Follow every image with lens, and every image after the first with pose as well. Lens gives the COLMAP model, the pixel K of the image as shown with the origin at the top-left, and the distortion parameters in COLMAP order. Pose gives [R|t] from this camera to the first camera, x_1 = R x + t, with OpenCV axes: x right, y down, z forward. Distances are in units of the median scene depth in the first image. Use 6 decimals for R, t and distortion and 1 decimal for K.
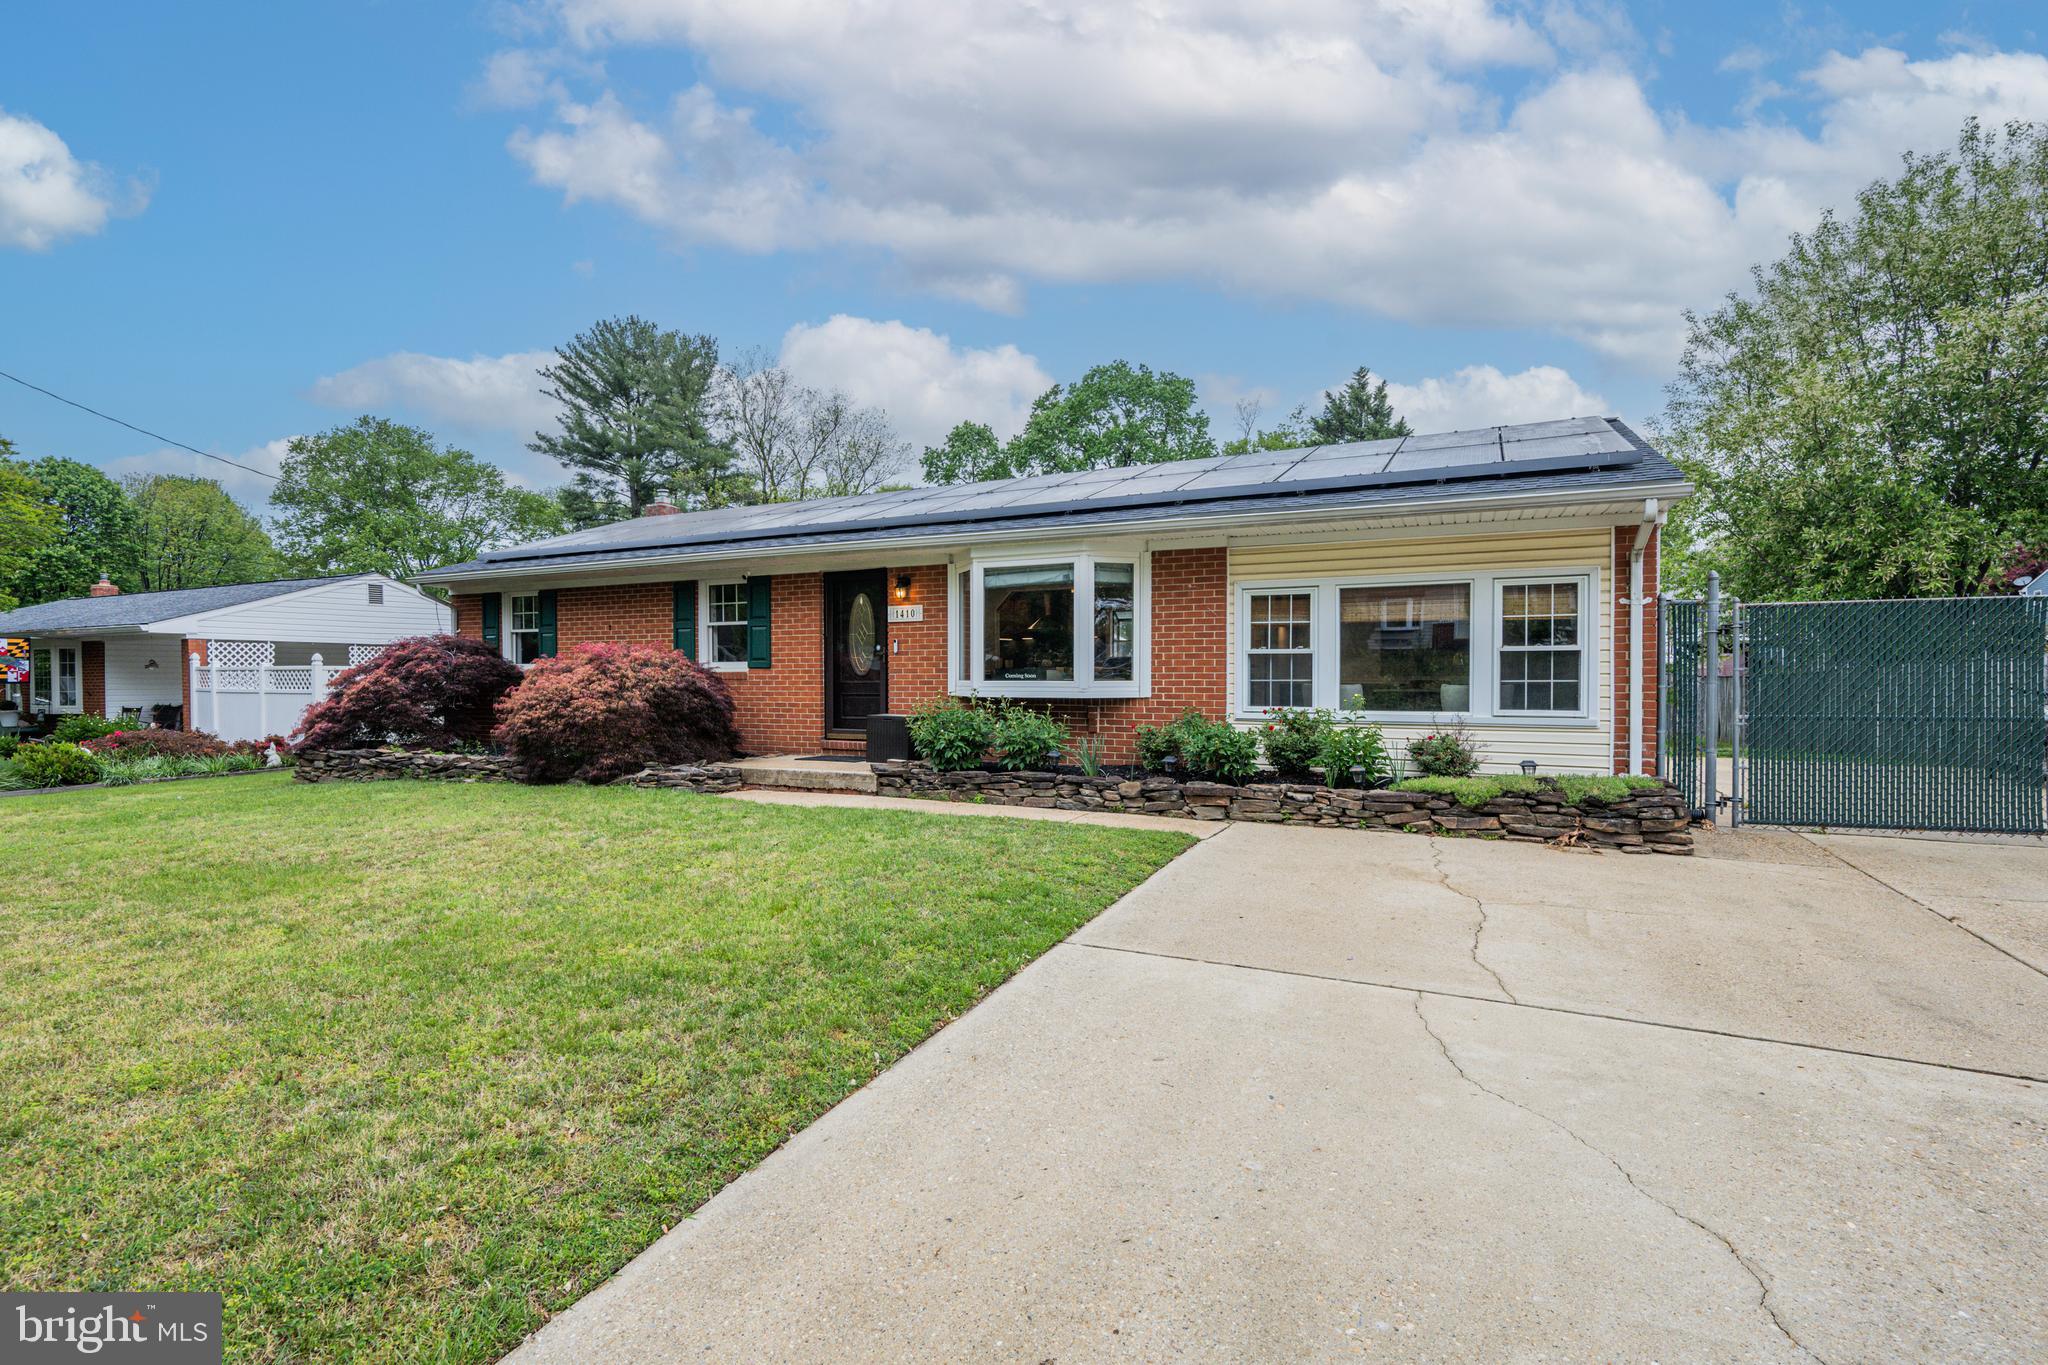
lens RADIAL K [[982.2, 0, 977.6], [0, 982.2, 660.7], [0, 0, 1]] dist [0.000261, 0.000000]
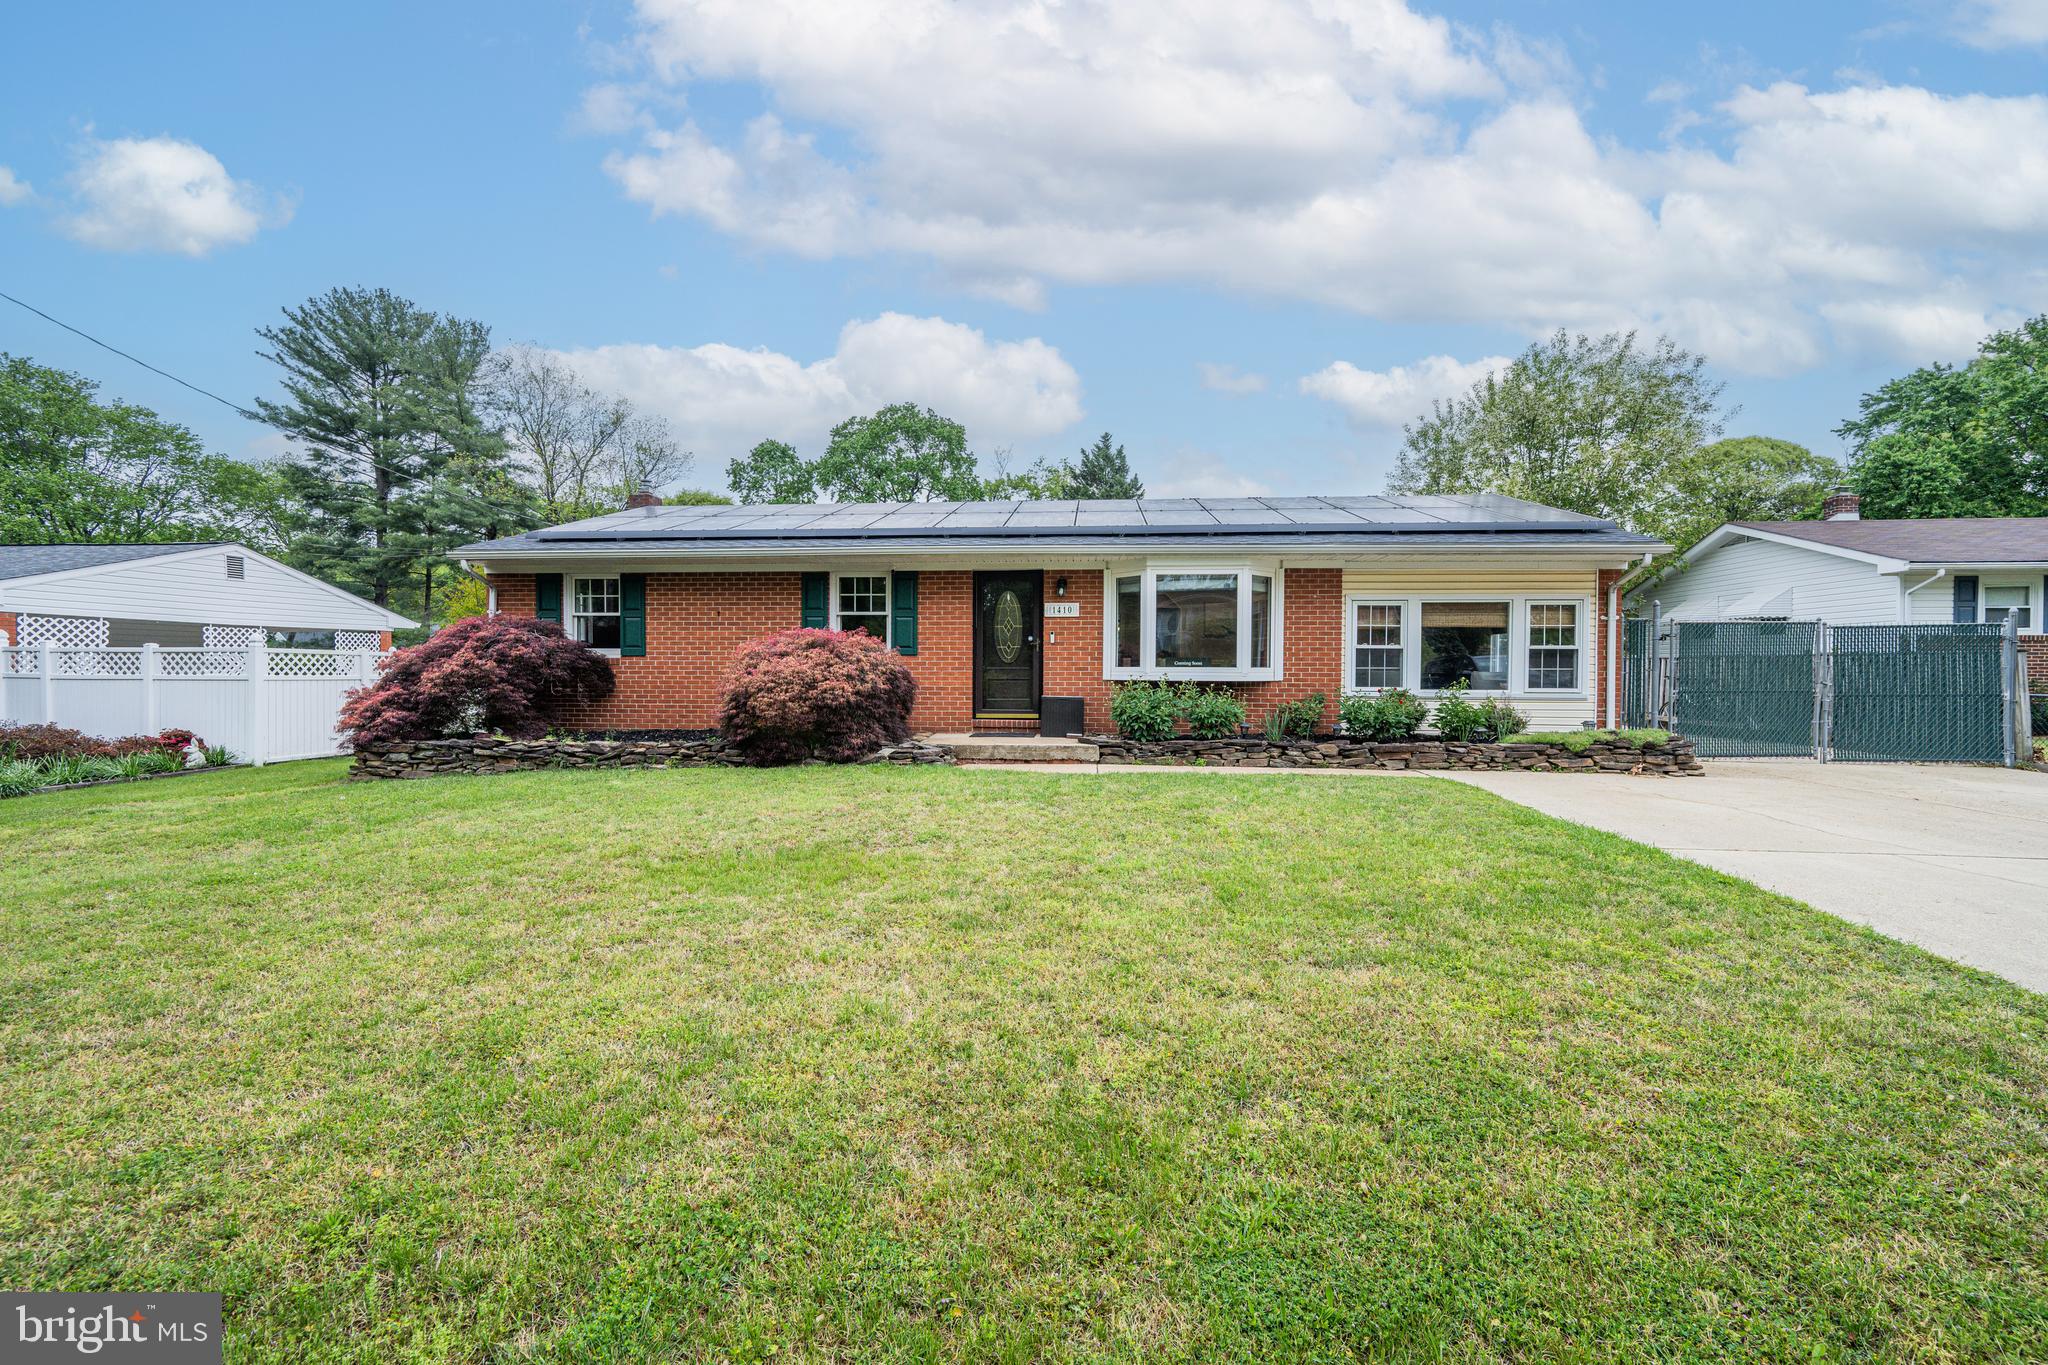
lens RADIAL K [[832.5, 0, 1014.9], [0, 832.5, 656.5], [0, 0, 1]] dist [-0.000741, -0.000245]
pose [[0.923840, 0.012554, 0.382573, -0.513009], [-0.011835, 0.999921, -0.004233, 0.012583], [-0.382596, -0.000617, 0.923915, 0.104600]]
